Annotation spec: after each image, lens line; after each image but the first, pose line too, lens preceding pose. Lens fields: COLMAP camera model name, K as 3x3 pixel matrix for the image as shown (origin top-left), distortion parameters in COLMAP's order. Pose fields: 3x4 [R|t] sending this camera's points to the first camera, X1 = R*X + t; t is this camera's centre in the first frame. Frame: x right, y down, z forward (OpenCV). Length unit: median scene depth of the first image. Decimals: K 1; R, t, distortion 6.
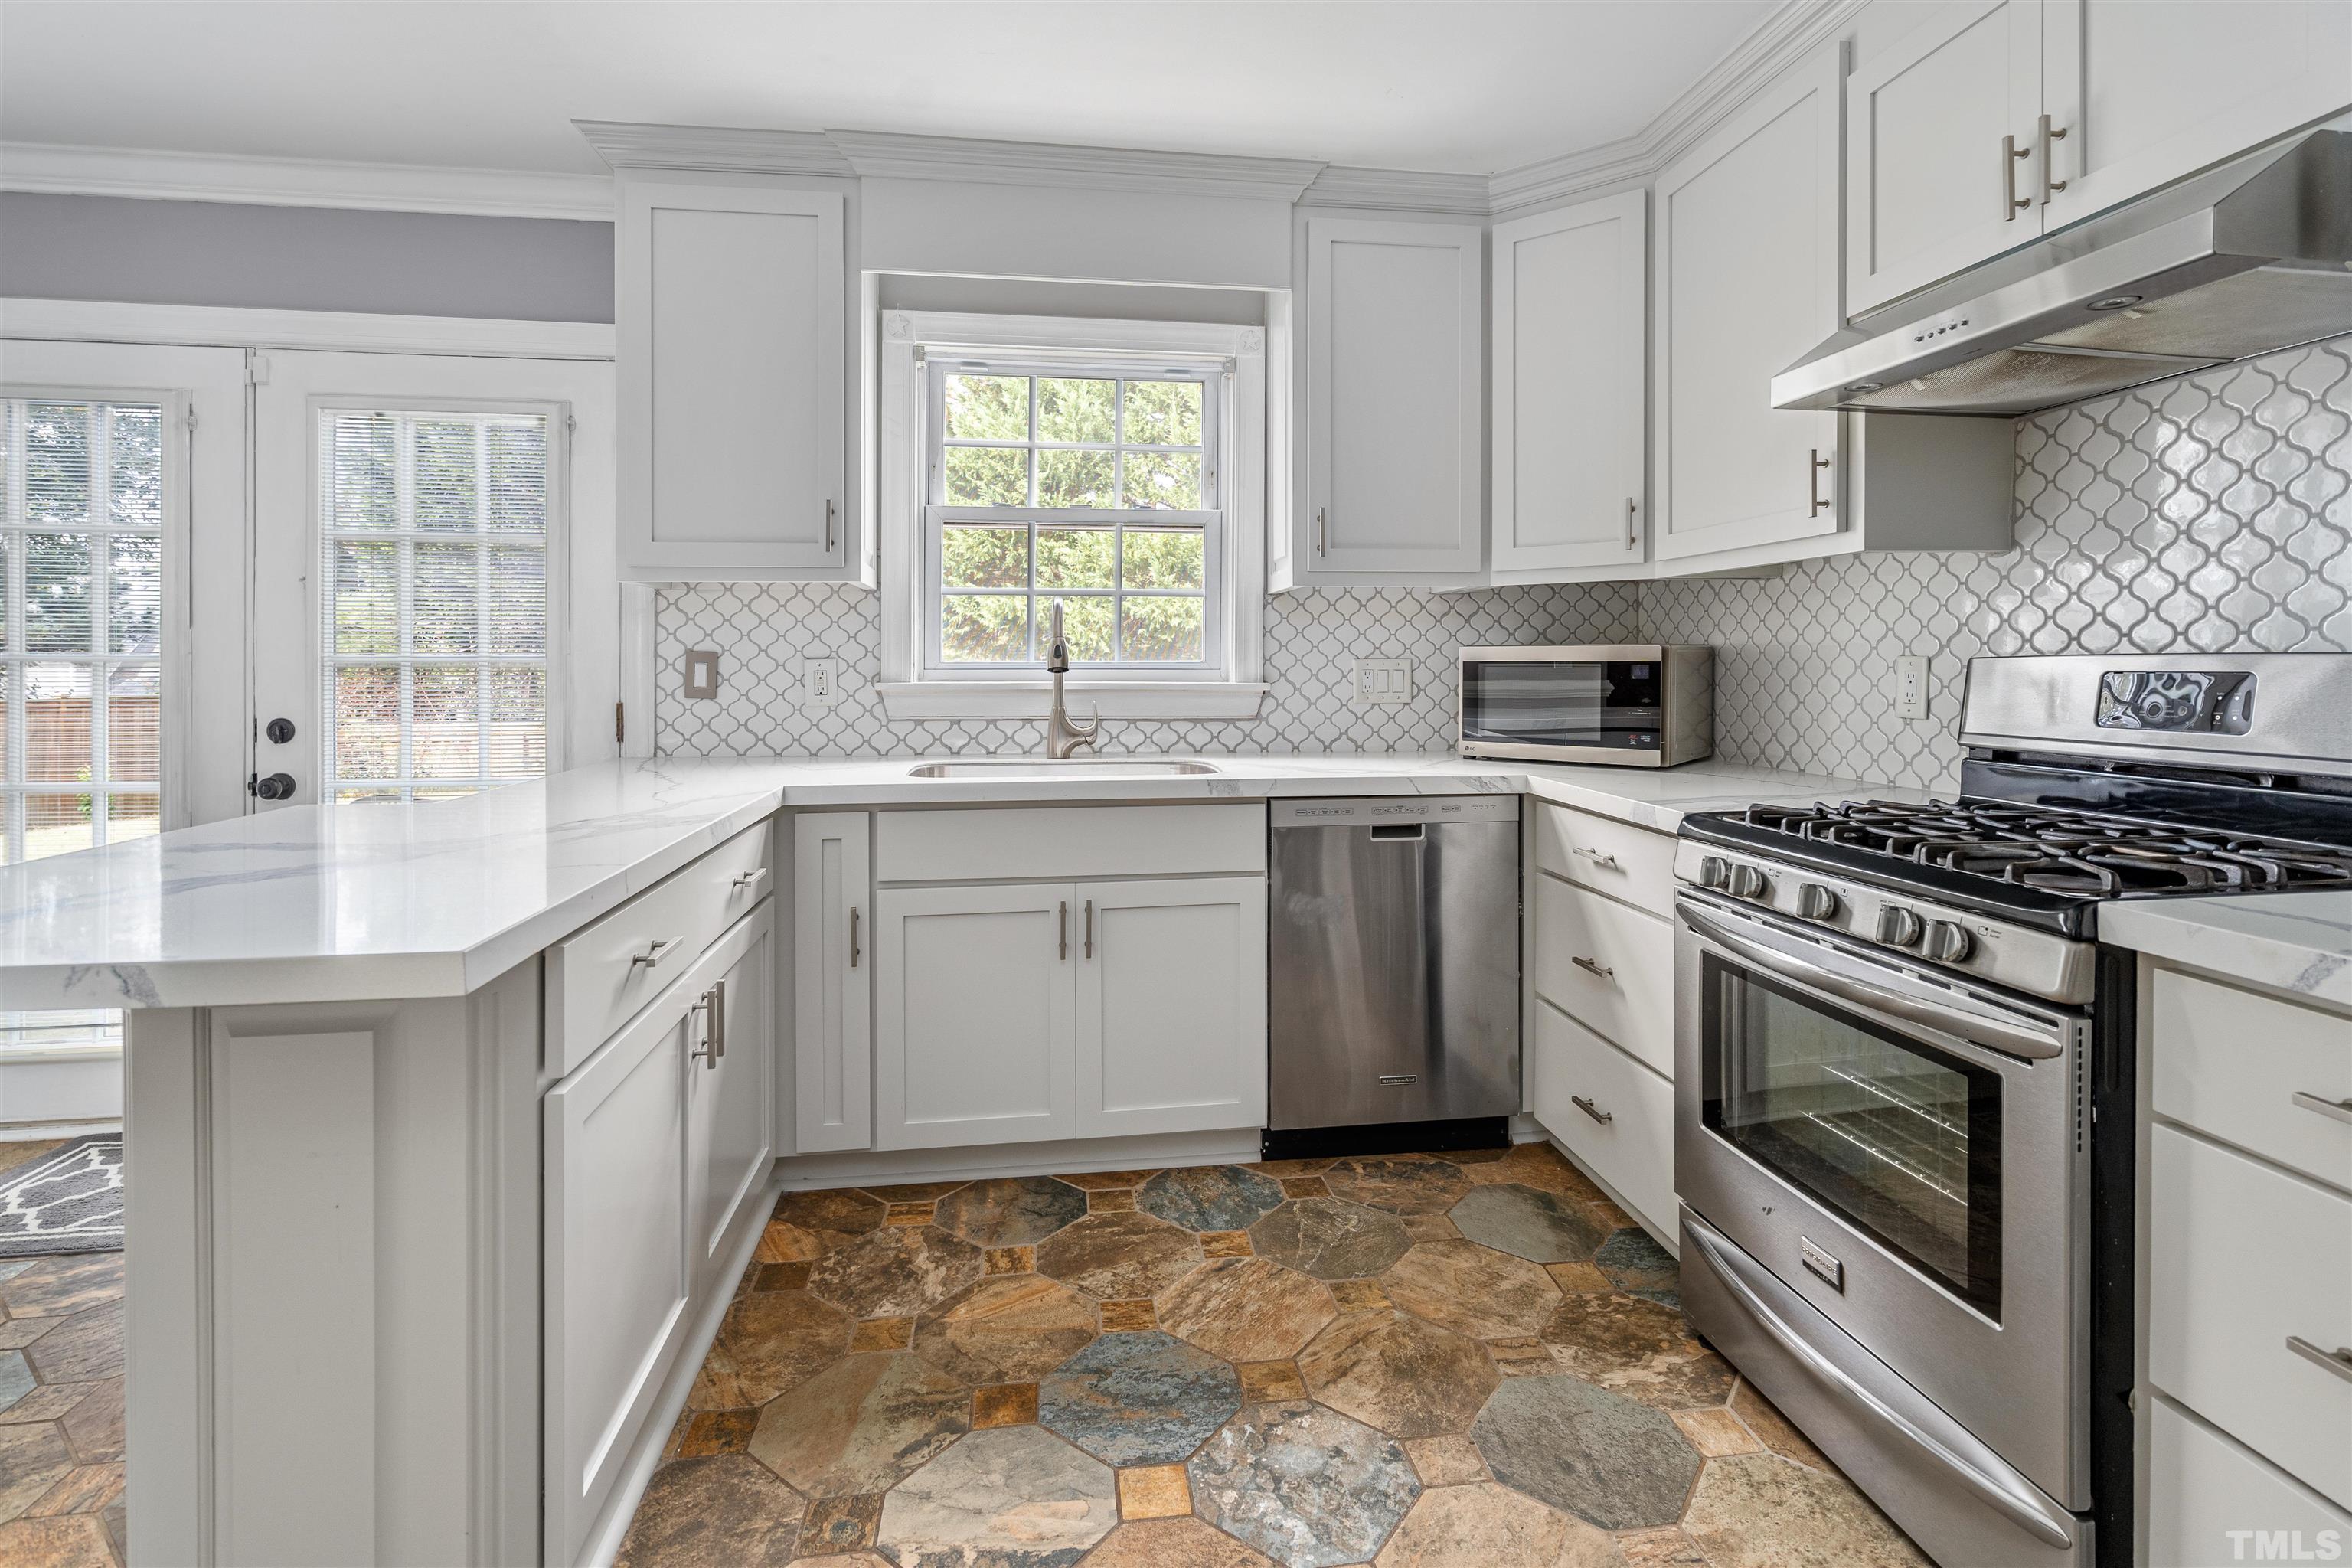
lens RADIAL K [[1115.6, 0, 1160.2], [0, 1115.6, 670.8], [0, 0, 1]] dist [-0.005908, 0.004307]
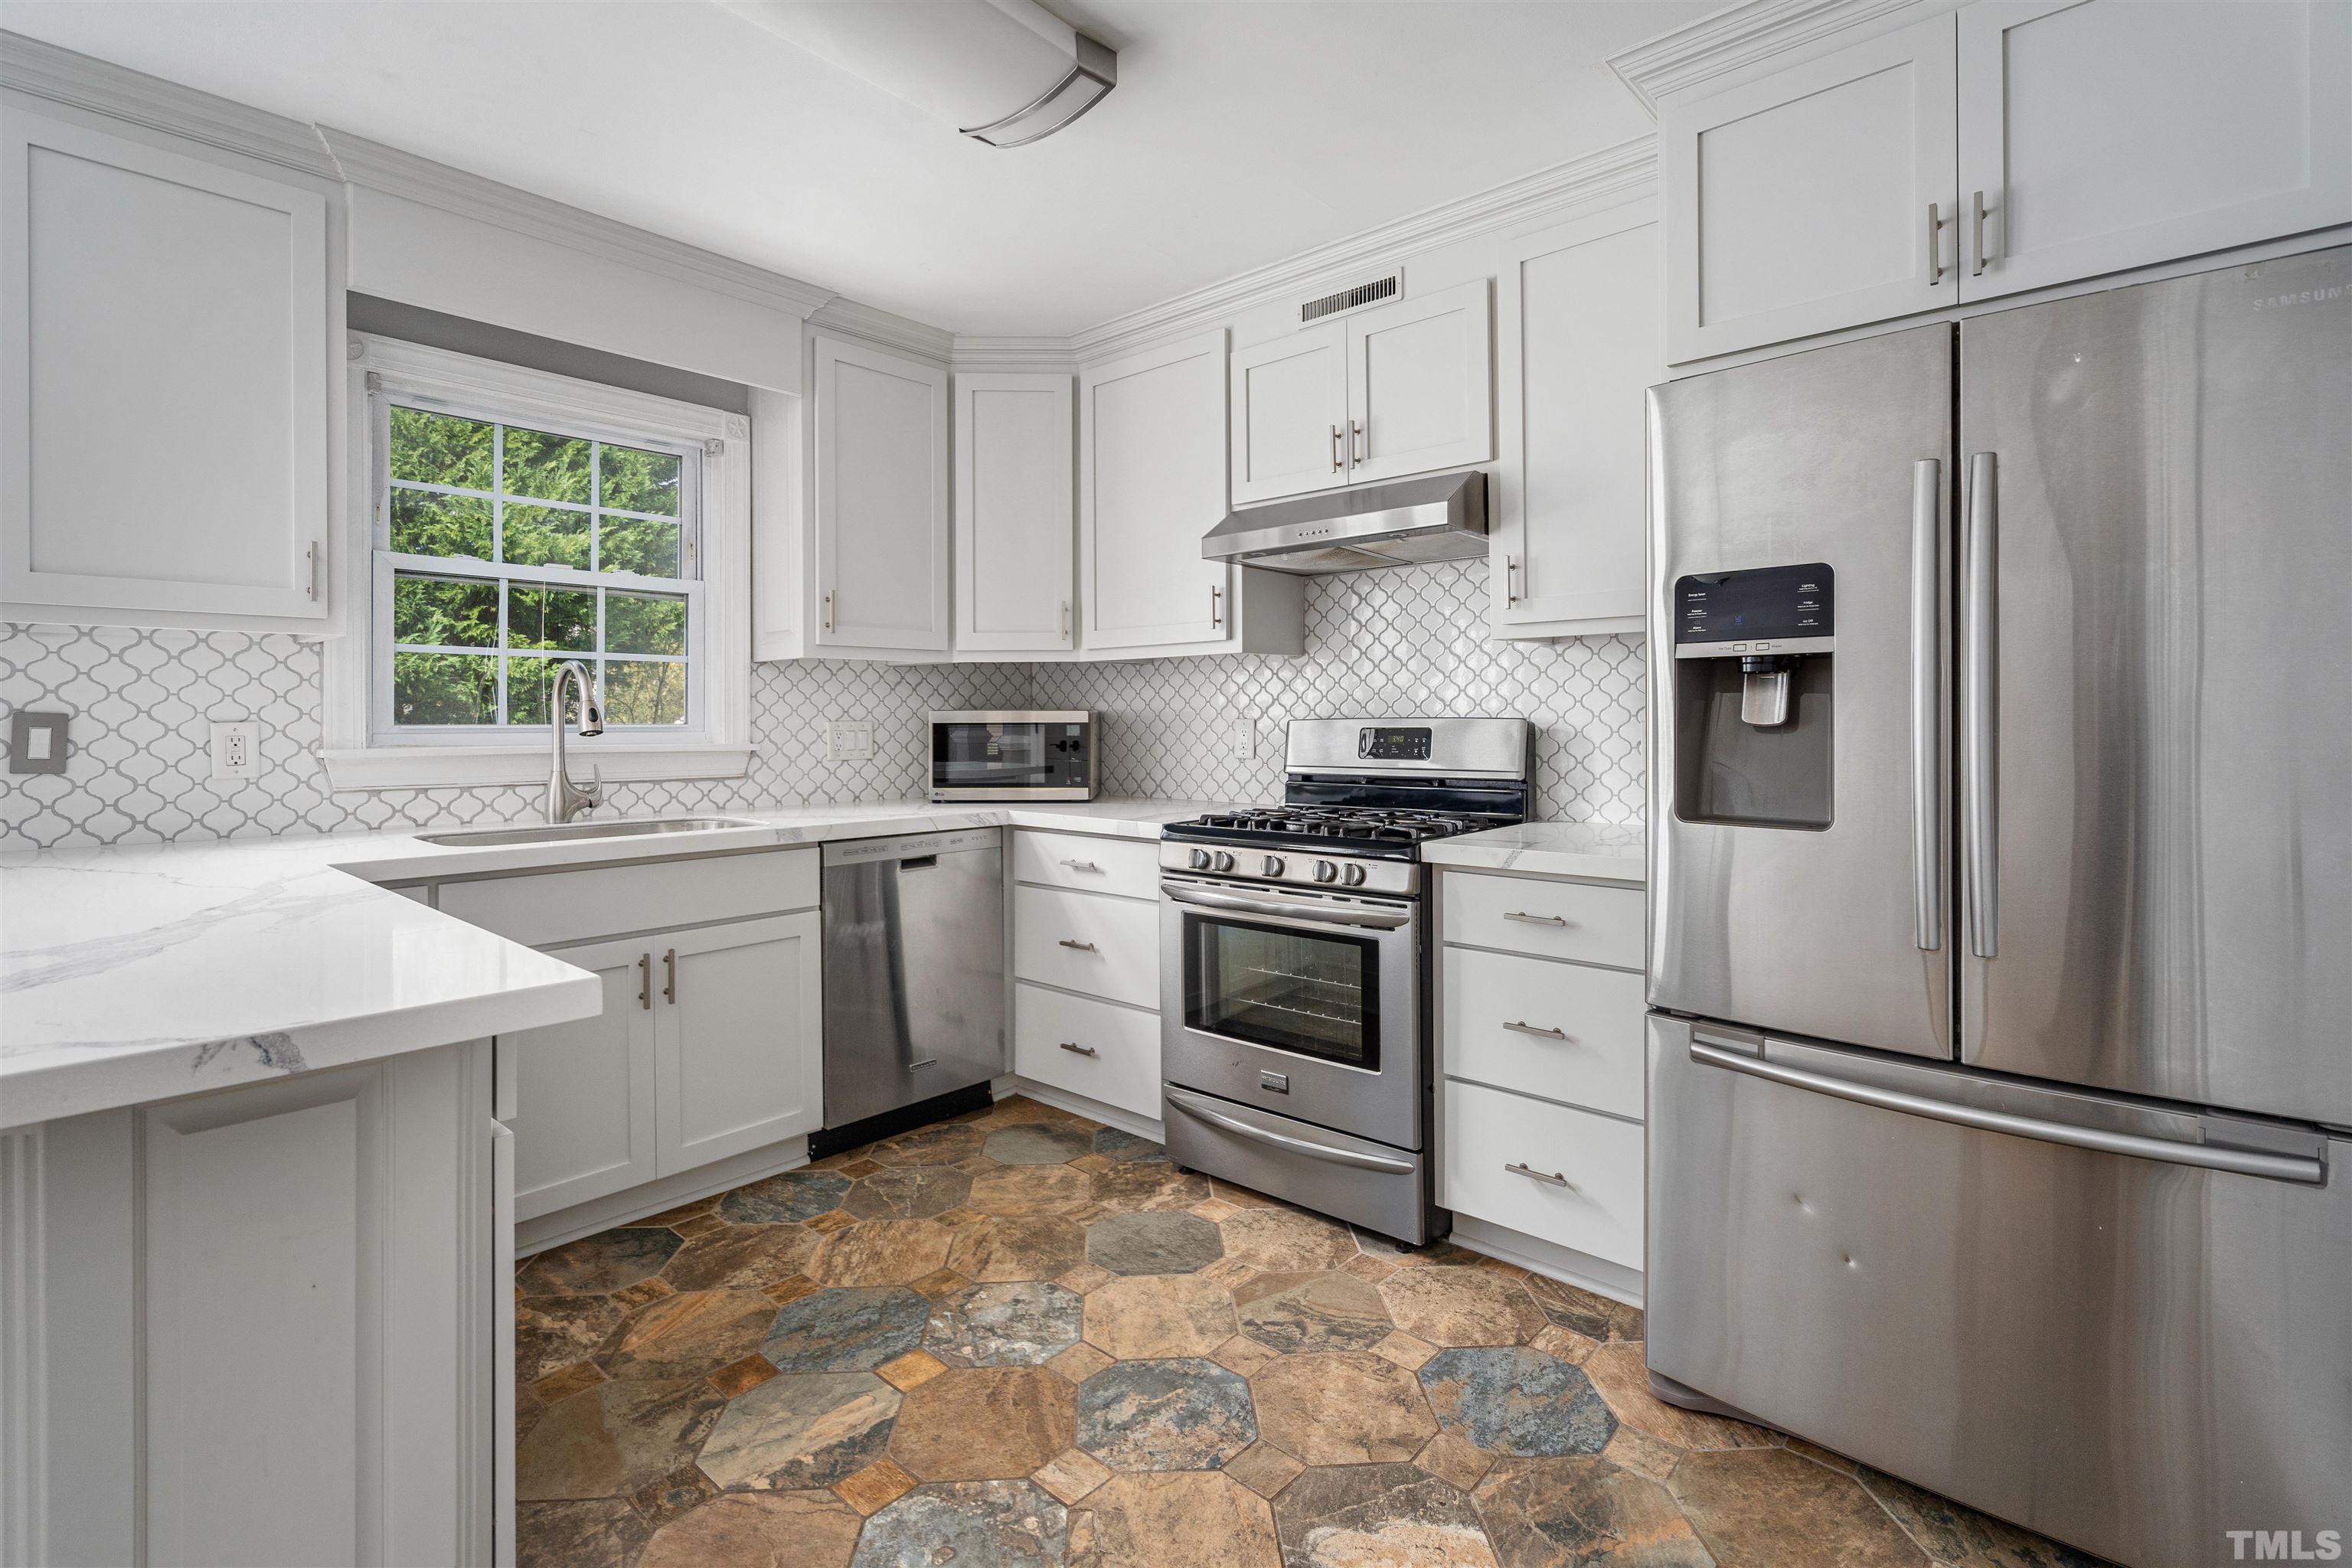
lens RADIAL K [[1115.6, 0, 1163.0], [0, 1115.6, 719.0], [0, 0, 1]] dist [-0.005908, 0.004307]
pose [[0.761786, -0.000366, 0.647829, -0.461678], [0.007954, 0.999930, -0.008787, -0.000207], [-0.647780, 0.011847, 0.761736, -0.131126]]
